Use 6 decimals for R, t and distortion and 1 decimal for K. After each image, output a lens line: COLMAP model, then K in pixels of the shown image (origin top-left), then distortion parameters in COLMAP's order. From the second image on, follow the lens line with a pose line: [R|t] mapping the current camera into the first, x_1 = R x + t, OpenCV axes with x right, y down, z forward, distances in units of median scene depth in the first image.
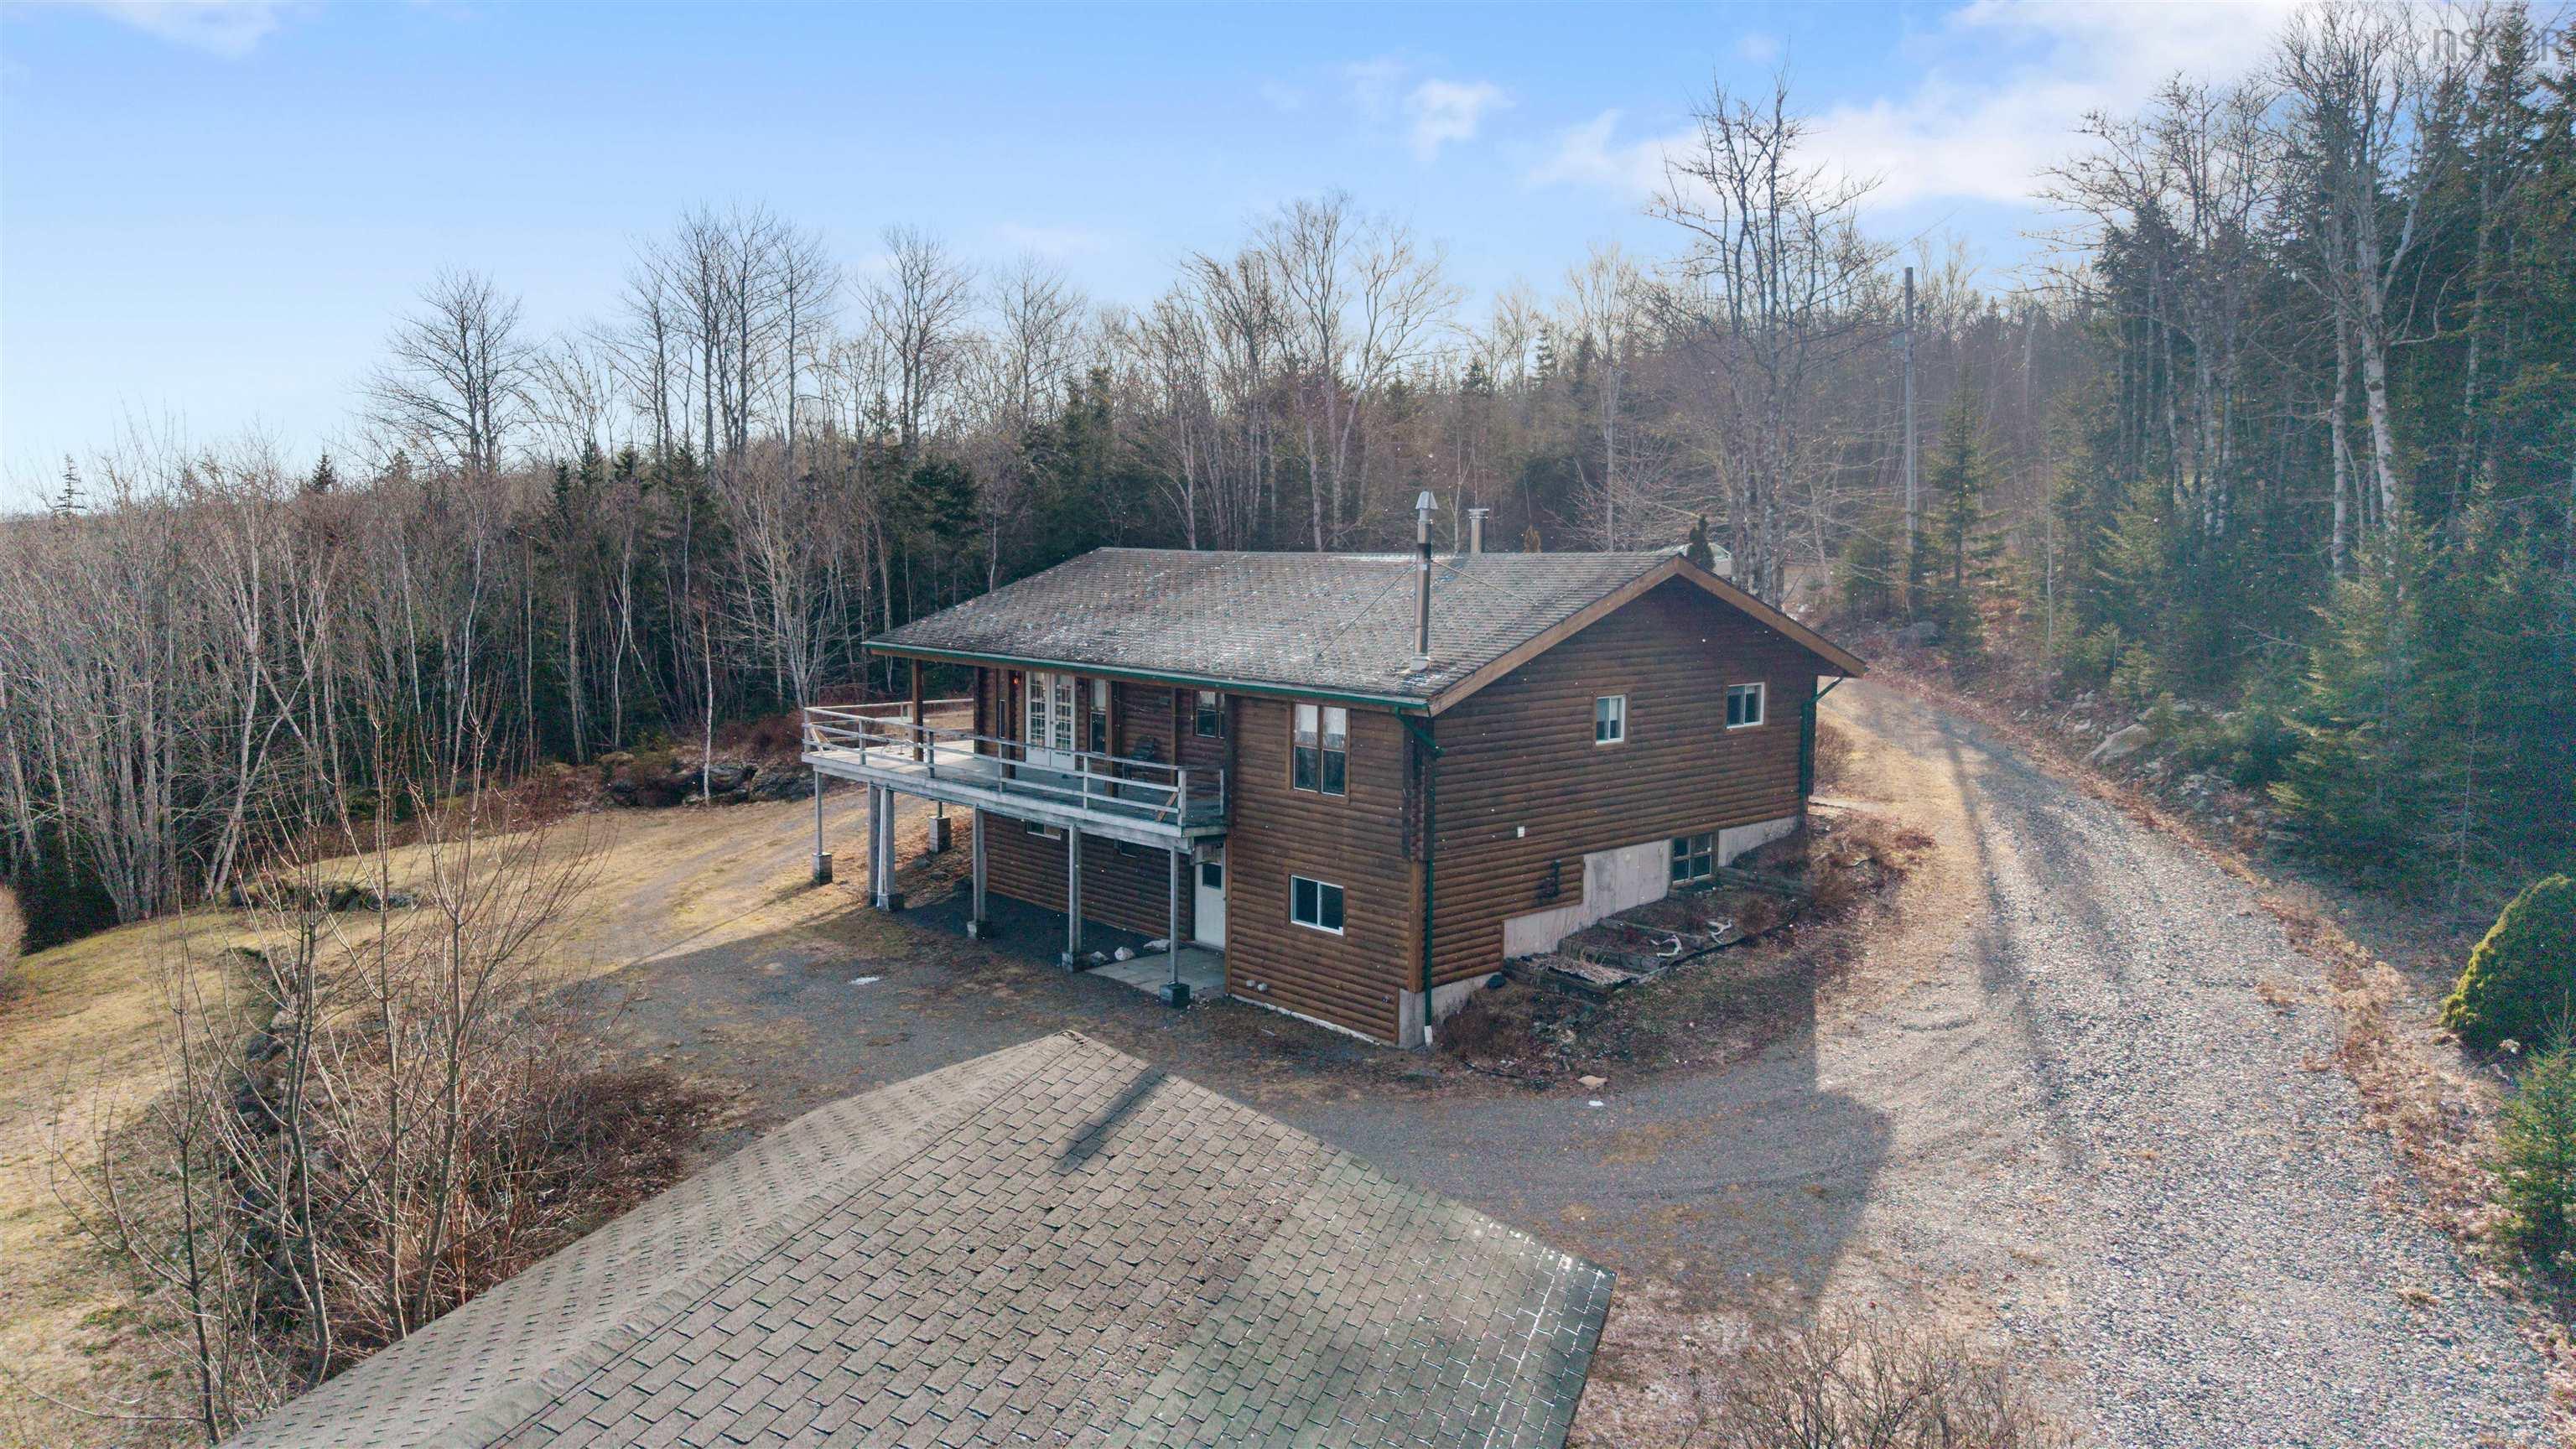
lens RADIAL K [[1715.2, 0, 1286.9], [0, 1715.2, 720.6], [0, 0, 1]] dist [-0.000276, 0.000003]
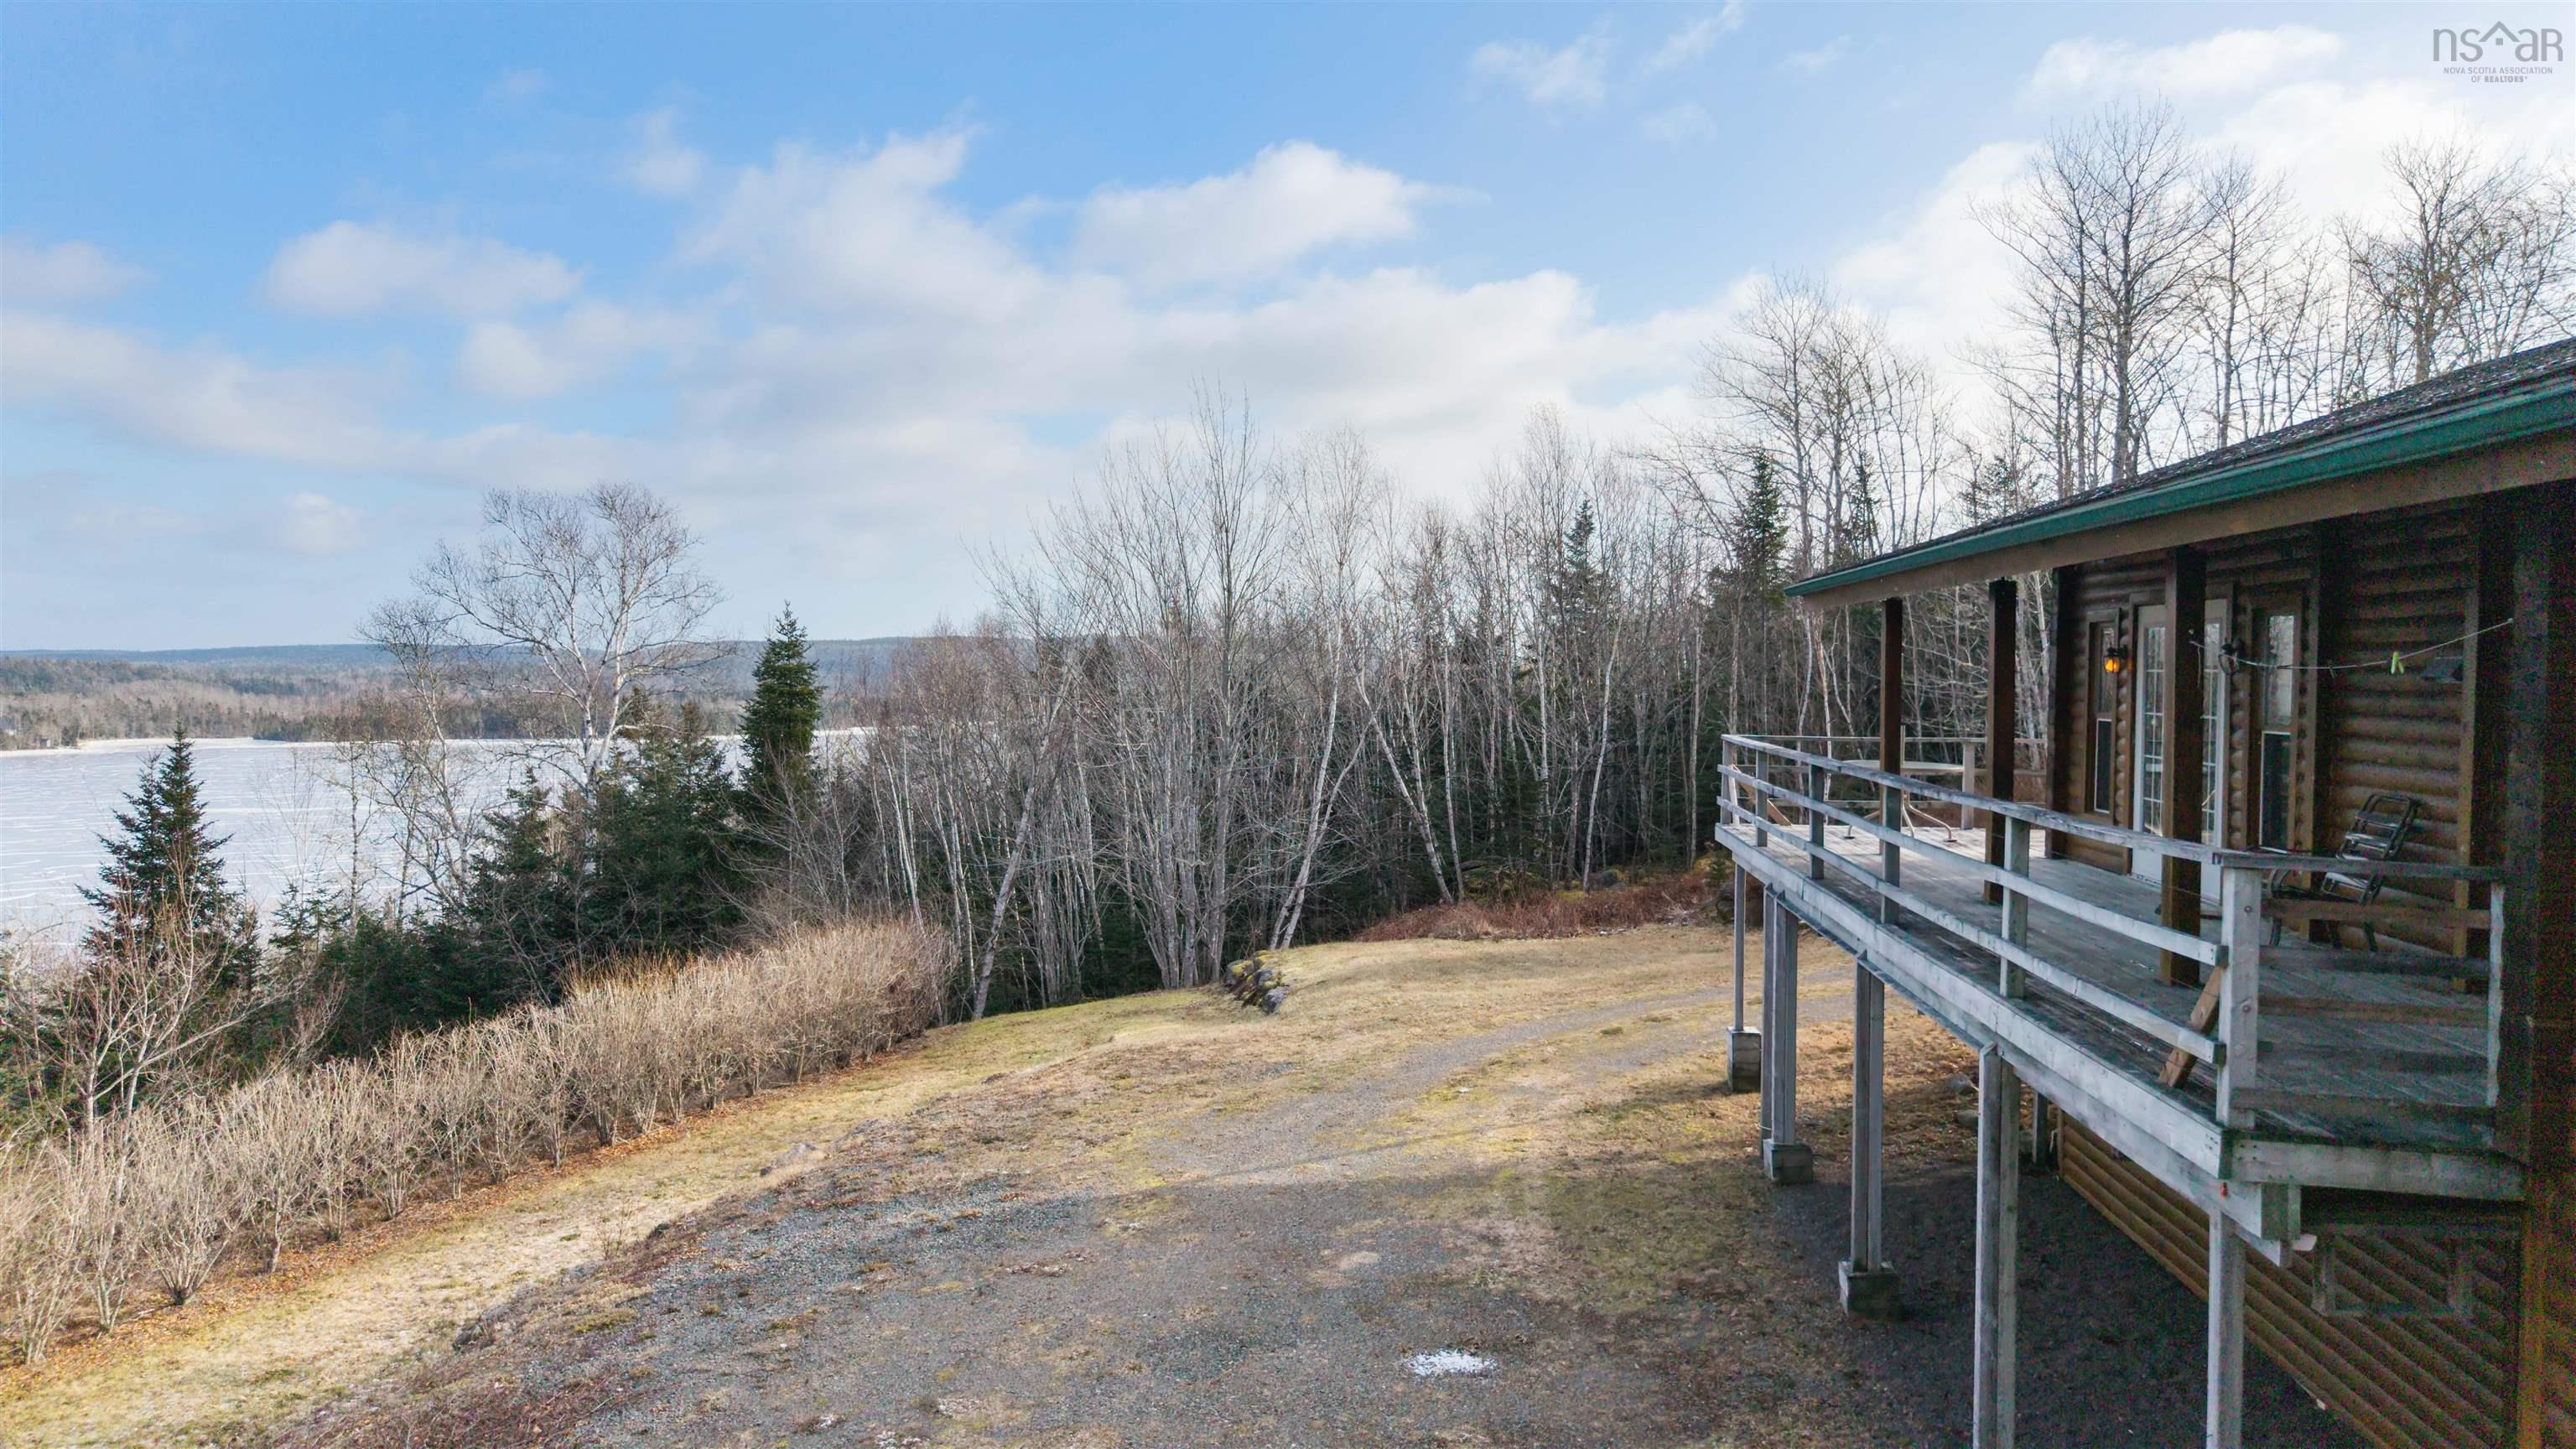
lens RADIAL K [[1715.2, 0, 1283.0], [0, 1715.2, 724.6], [0, 0, 1]] dist [-0.000276, 0.000003]
pose [[0.652408, 0.008332, -0.757822, 0.020483], [-0.065267, 0.996842, -0.045228, 0.020859], [0.755052, 0.078968, 0.650892, 0.578168]]
